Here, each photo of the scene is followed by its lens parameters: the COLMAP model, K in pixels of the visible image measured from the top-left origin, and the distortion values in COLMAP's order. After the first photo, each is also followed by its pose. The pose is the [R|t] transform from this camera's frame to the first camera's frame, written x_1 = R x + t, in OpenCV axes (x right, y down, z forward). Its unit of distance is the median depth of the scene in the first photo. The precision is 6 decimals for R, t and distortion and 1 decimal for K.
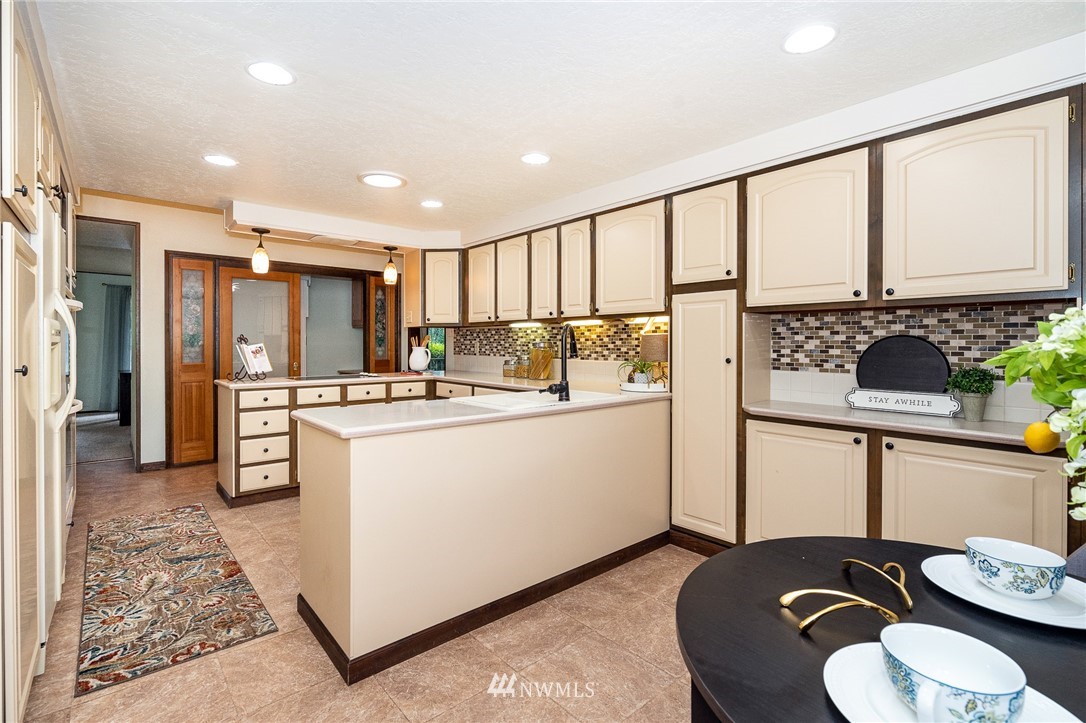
lens RADIAL K [[498.3, 0, 543.3], [0, 498.3, 348.3], [0, 0, 1]] dist [-0.001603, 0.000480]
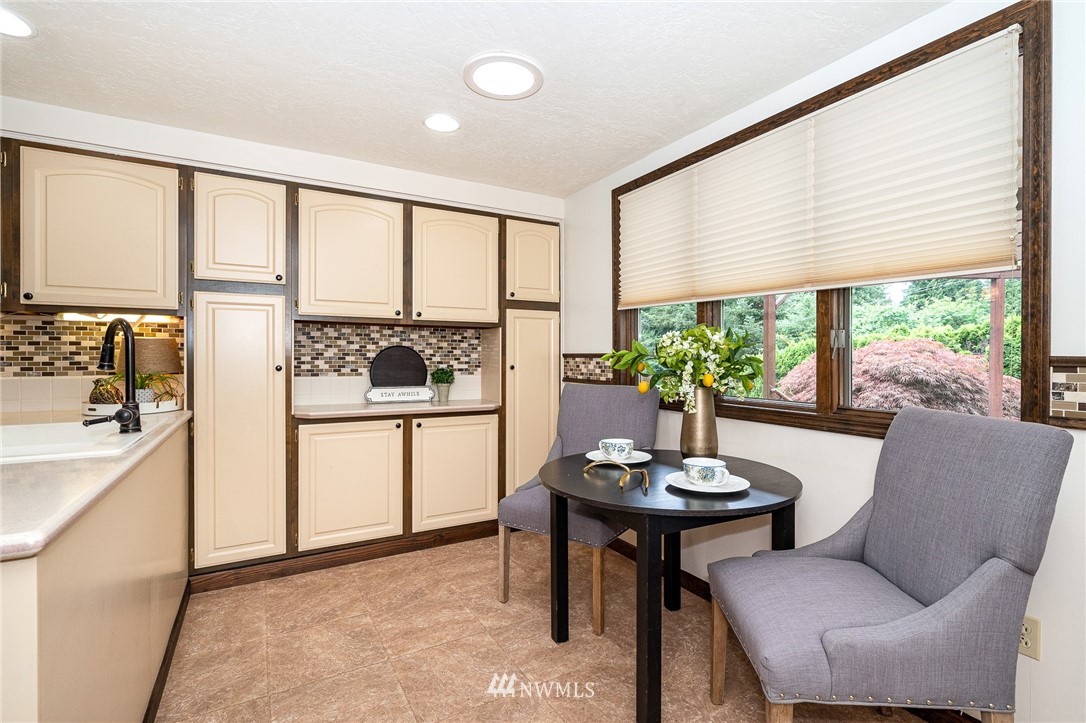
lens RADIAL K [[495.3, 0, 543.0], [0, 495.3, 361.5], [0, 0, 1]] dist [-0.005477, 0.000241]
pose [[0.202144, -0.009045, 0.979314, -0.462124], [0.008192, 0.999938, 0.007544, 0.008639], [-0.979322, 0.006497, 0.202206, 0.296883]]
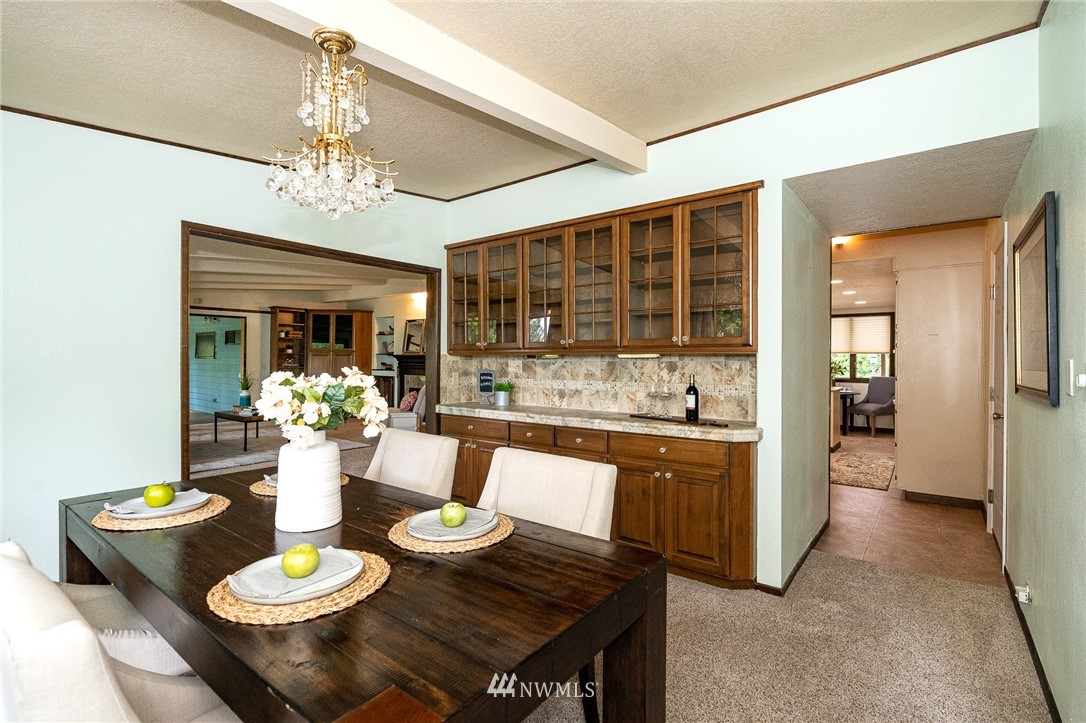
lens RADIAL K [[495.3, 0, 543.0], [0, 495.3, 361.5], [0, 0, 1]] dist [-0.005477, 0.000241]
pose [[-0.184557, -0.007331, 0.982795, -2.647952], [0.004794, 0.999954, 0.008359, -0.069983], [-0.982810, 0.006254, -0.184513, 2.778330]]
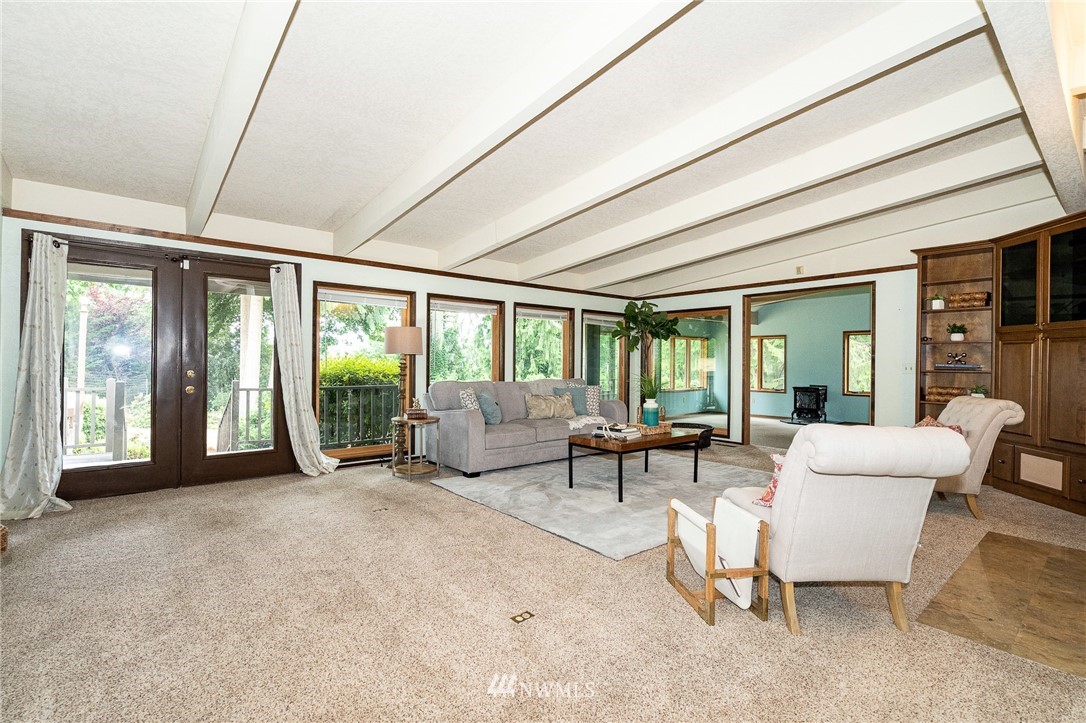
lens RADIAL K [[495.3, 0, 543.0], [0, 495.3, 361.5], [0, 0, 1]] dist [-0.005477, 0.000241]
pose [[0.999799, 0.005574, -0.019239, 0.019048], [-0.005781, 0.999926, -0.010716, -0.006753], [0.019178, 0.010825, 0.999757, 2.132386]]
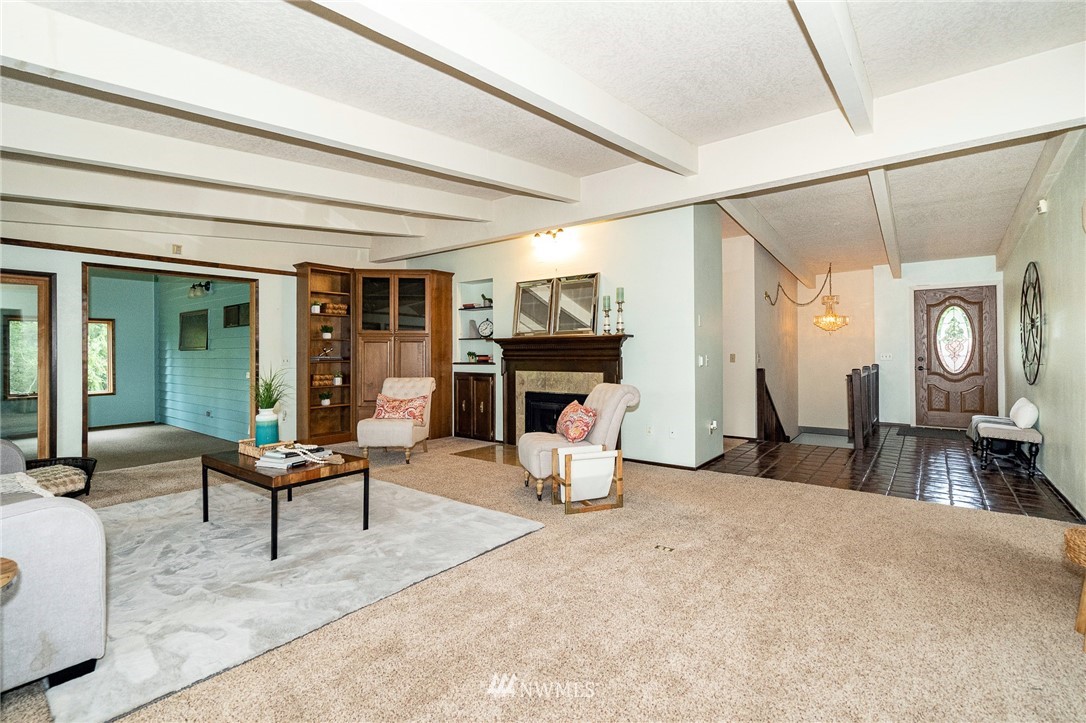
lens RADIAL K [[498.3, 0, 543.3], [0, 498.3, 348.3], [0, 0, 1]] dist [-0.001603, 0.000480]
pose [[-0.182652, 0.007006, 0.983153, -1.073409], [0.017440, 0.999840, -0.003884, -0.036513], [-0.983023, 0.016437, -0.182745, 3.419653]]
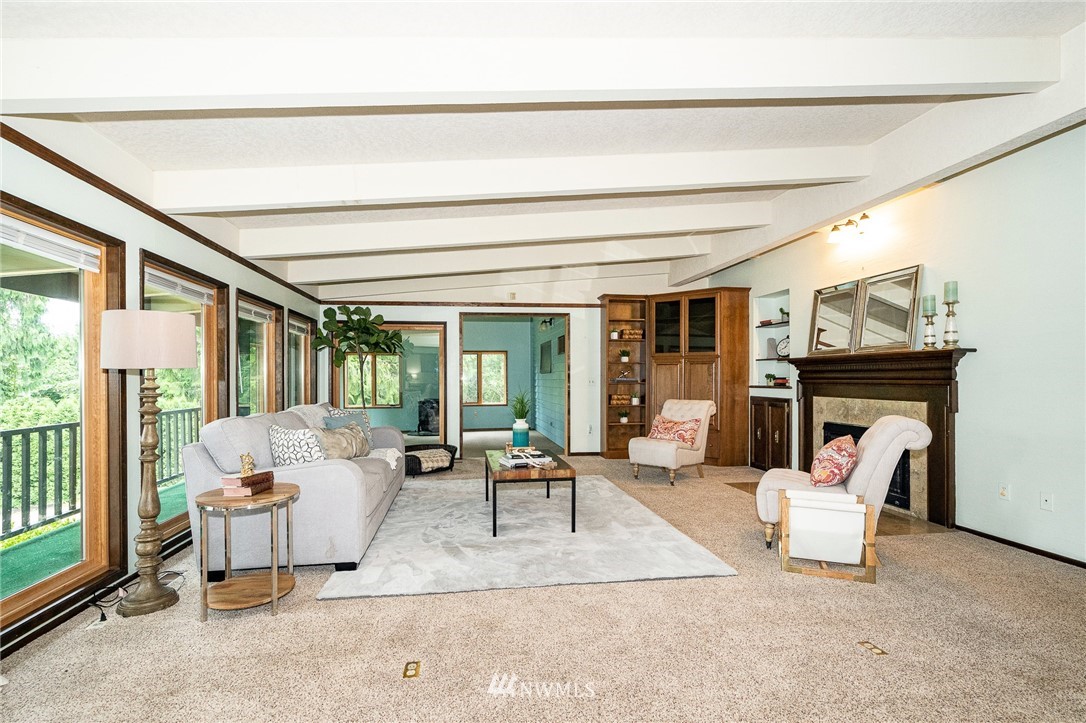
lens RADIAL K [[496.4, 0, 526.1], [0, 496.4, 375.8], [0, 0, 1]] dist [0.000296, 0.000709]
pose [[0.556169, -0.000783, 0.831069, -0.988131], [0.013773, 0.999871, -0.008276, -0.022622], [-0.830955, 0.016049, 0.556107, 2.971436]]
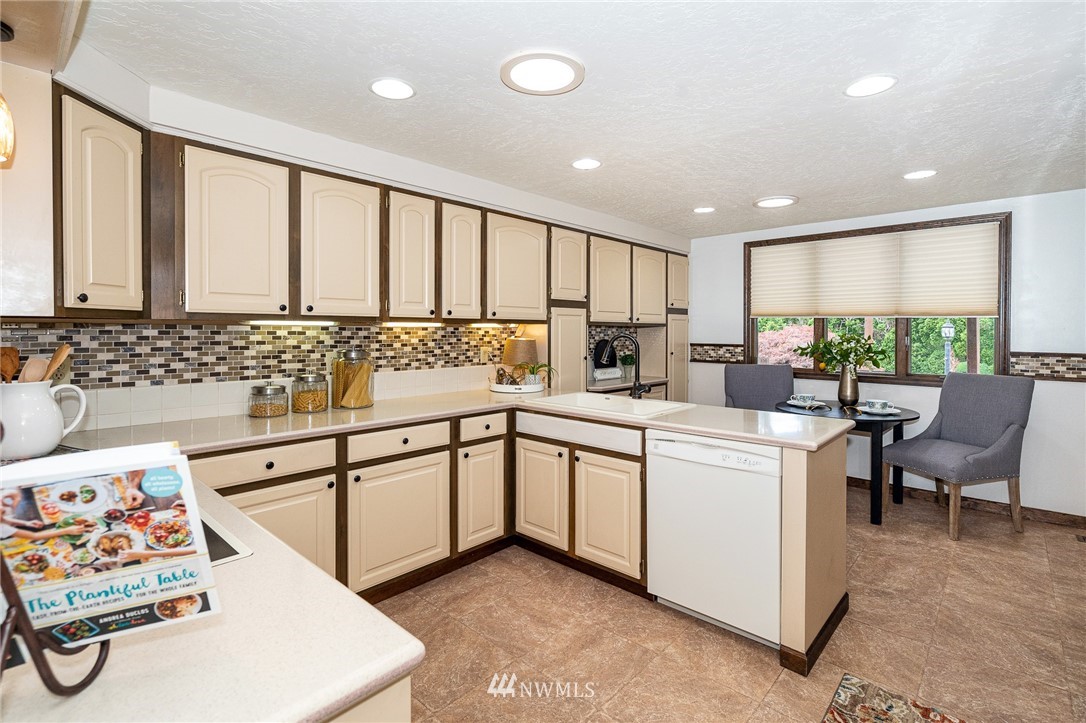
lens RADIAL K [[504.5, 0, 545.5], [0, 504.5, 338.7], [0, 0, 1]] dist [-0.005073, 0.001290]
pose [[-0.105785, -0.016095, 0.994259, -1.061919], [0.008983, 0.999813, 0.017141, -0.056640], [-0.994348, 0.010745, -0.105621, 1.256281]]
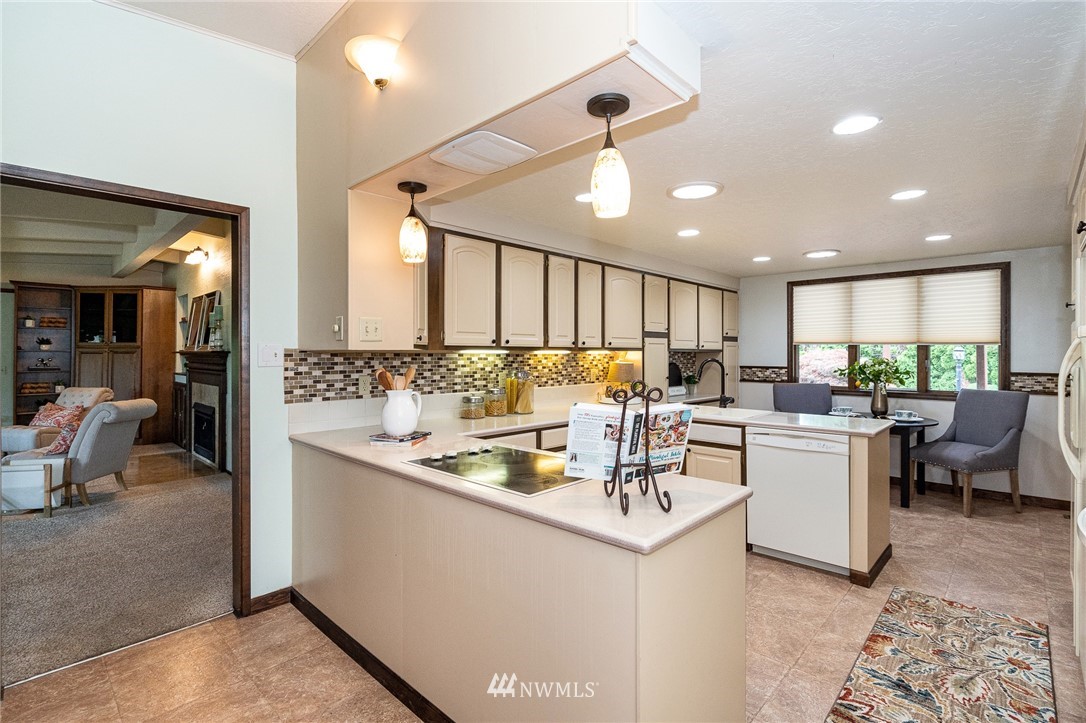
lens RADIAL K [[501.2, 0, 546.1], [0, 501.2, 357.4], [0, 0, 1]] dist [0.000781, -0.000250]
pose [[-0.093680, -0.008101, 0.995569, -1.389734], [0.010649, 0.999902, 0.009138, -0.069542], [-0.995545, 0.011458, -0.093584, 1.593000]]
